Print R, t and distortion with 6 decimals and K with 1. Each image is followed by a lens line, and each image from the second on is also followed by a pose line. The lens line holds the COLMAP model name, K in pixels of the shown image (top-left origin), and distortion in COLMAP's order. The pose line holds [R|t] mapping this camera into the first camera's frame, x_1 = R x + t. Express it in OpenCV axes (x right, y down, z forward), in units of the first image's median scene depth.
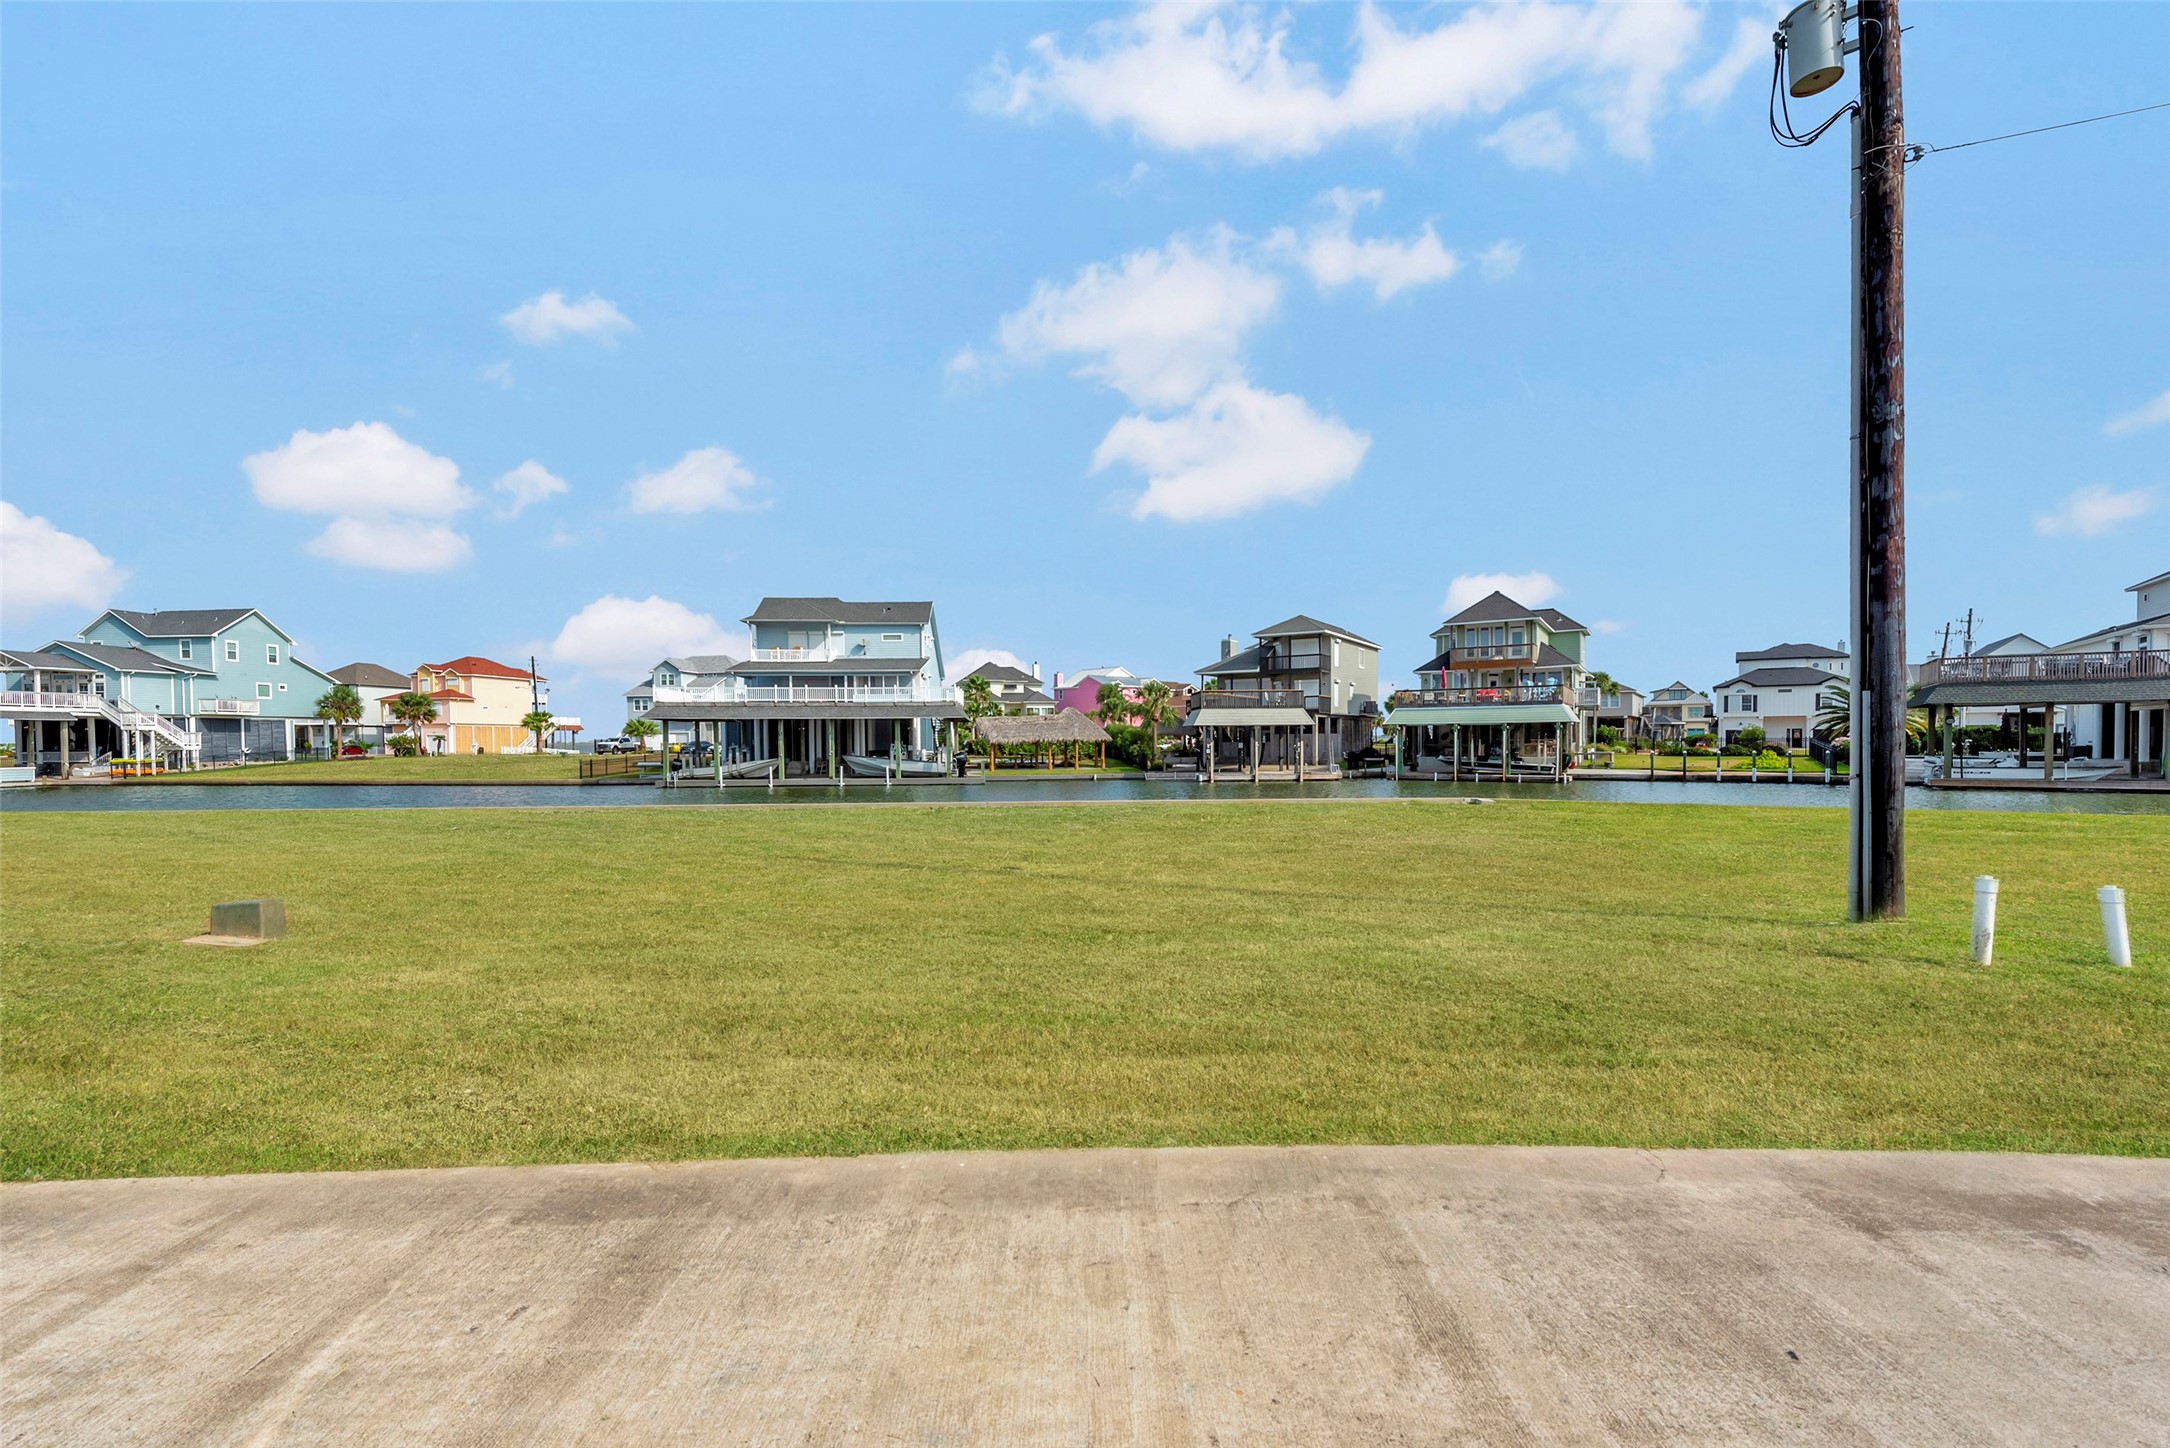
lens RADIAL K [[921.8, 0, 1085.0], [0, 921.8, 724.0], [0, 0, 1]] dist [-0.002462, -0.000416]
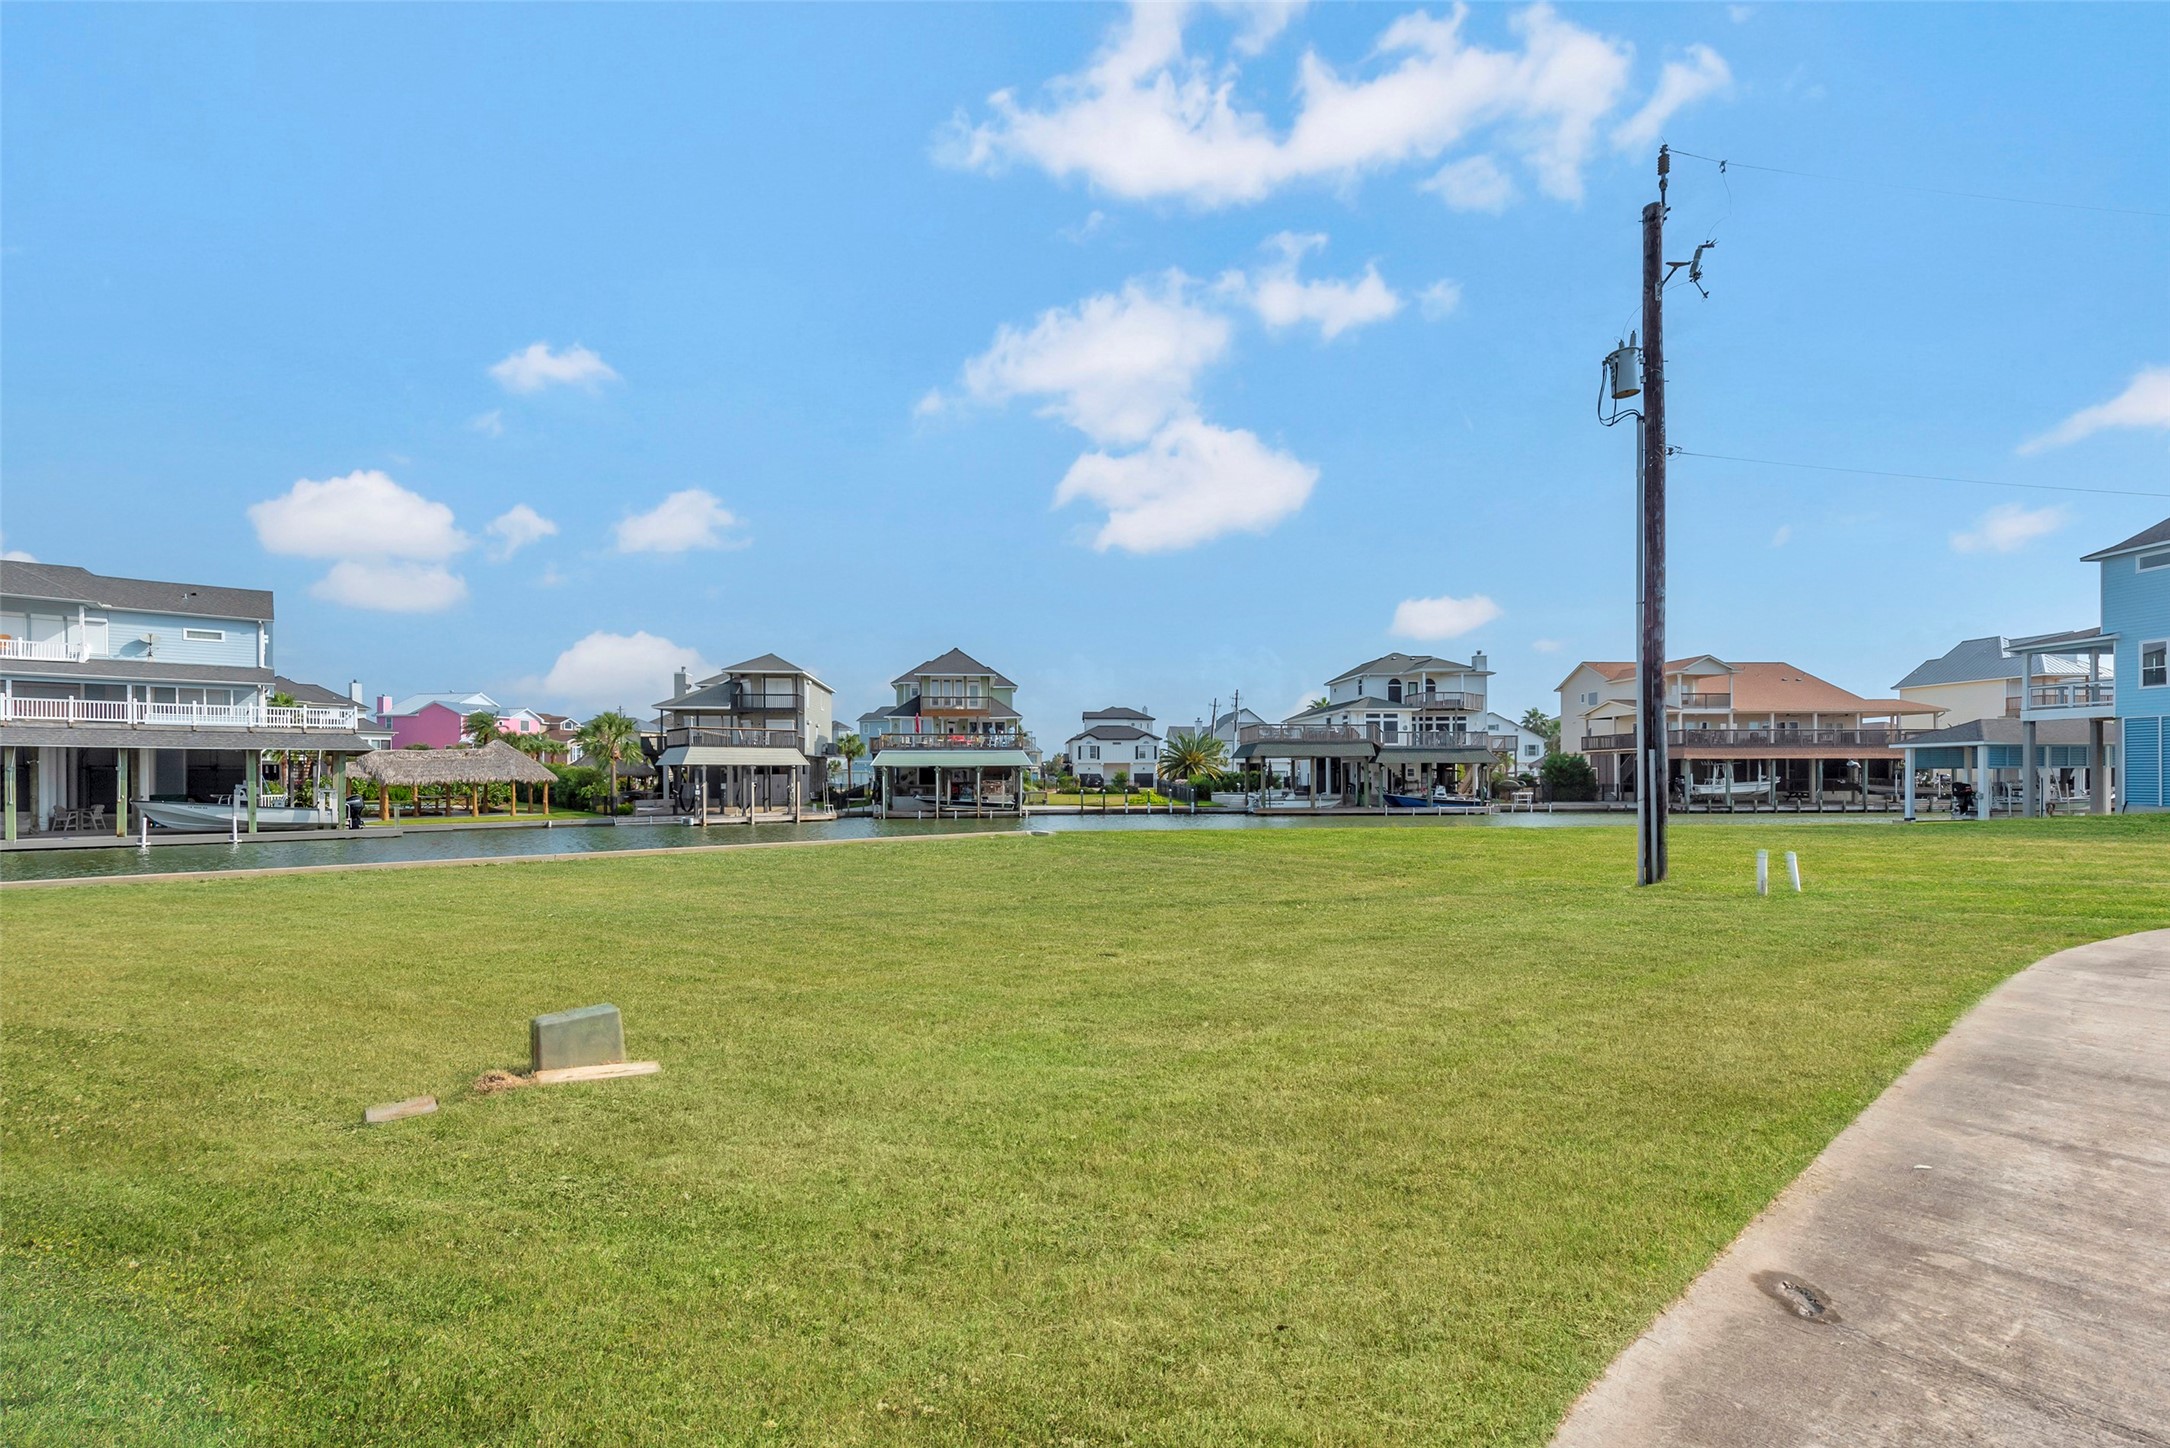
lens RADIAL K [[917.5, 0, 1082.6], [0, 917.5, 735.5], [0, 0, 1]] dist [0.000854, 0.000057]
pose [[0.785350, 0.031875, 0.618231, -0.114416], [-0.012008, 0.999270, -0.036266, 0.000786], [-0.618936, 0.021058, 0.785159, 0.029563]]
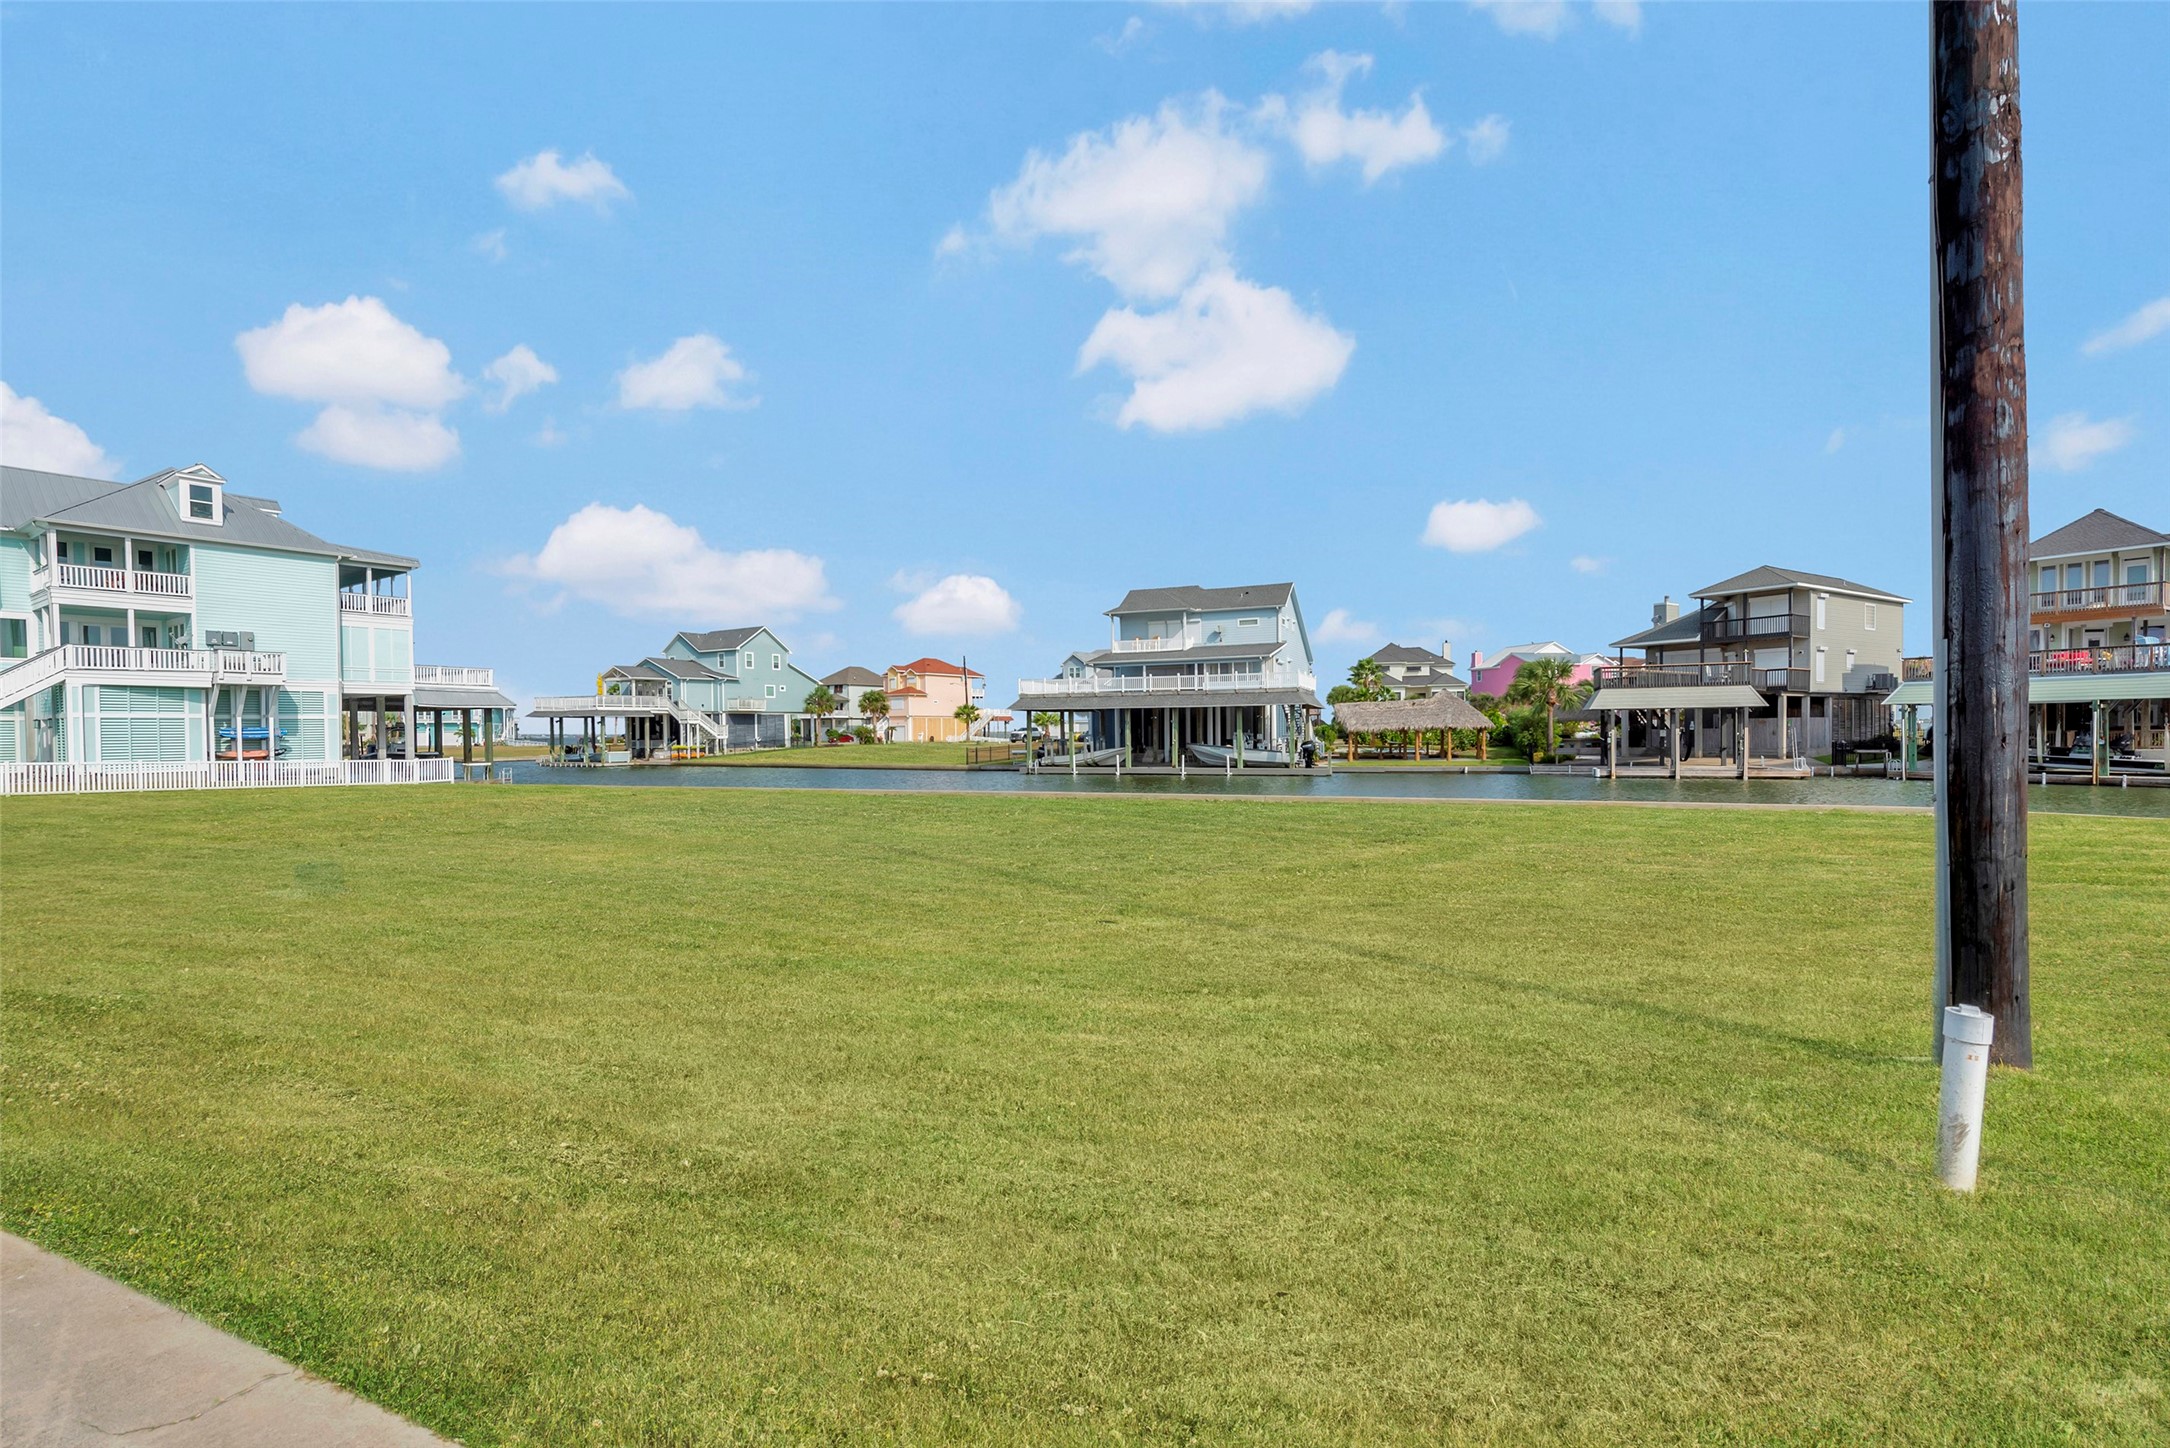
lens RADIAL K [[948.0, 0, 1085.0], [0, 948.0, 724.0], [0, 0, 1]] dist [0.000194, -0.000214]
pose [[0.900545, -0.006625, -0.434712, 0.068404], [0.012407, 0.999868, 0.010466, 0.000122], [0.434586, -0.014818, 0.900509, 0.029811]]
